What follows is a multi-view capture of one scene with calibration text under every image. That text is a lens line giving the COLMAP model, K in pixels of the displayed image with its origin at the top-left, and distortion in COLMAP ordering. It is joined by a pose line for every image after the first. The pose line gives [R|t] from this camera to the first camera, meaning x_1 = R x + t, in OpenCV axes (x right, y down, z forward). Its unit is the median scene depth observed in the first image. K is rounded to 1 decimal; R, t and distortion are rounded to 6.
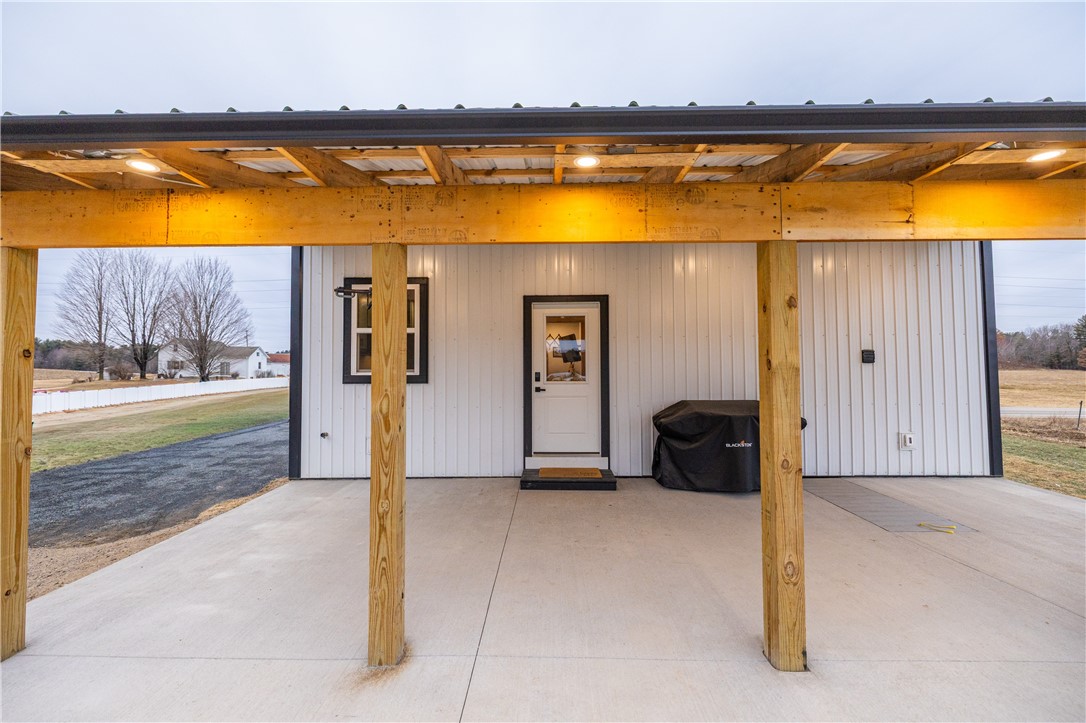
lens RADIAL K [[456.2, 0, 543.0], [0, 456.2, 361.5], [0, 0, 1]] dist [-0.001047, -0.000245]
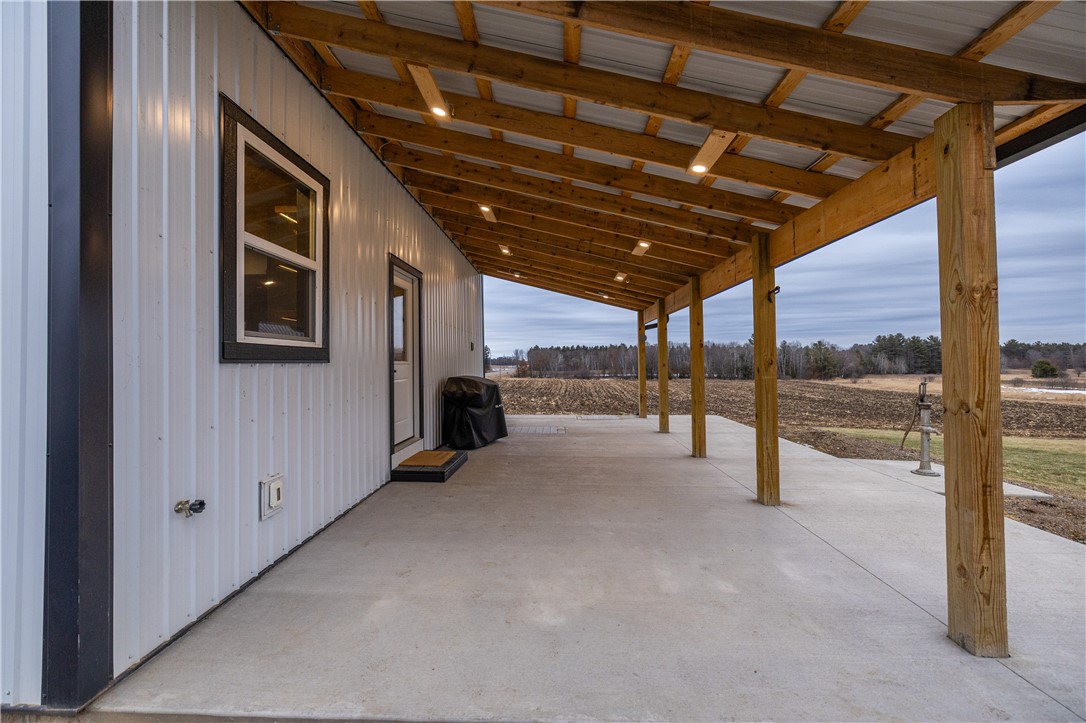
lens RADIAL K [[462.4, 0, 545.4], [0, 462.4, 336.1], [0, 0, 1]] dist [0.000350, -0.000167]
pose [[0.014016, 0.056888, 0.998282, -1.176137], [-0.005758, 0.998368, -0.056812, 0.066241], [-0.999885, -0.004952, 0.014320, 1.002441]]
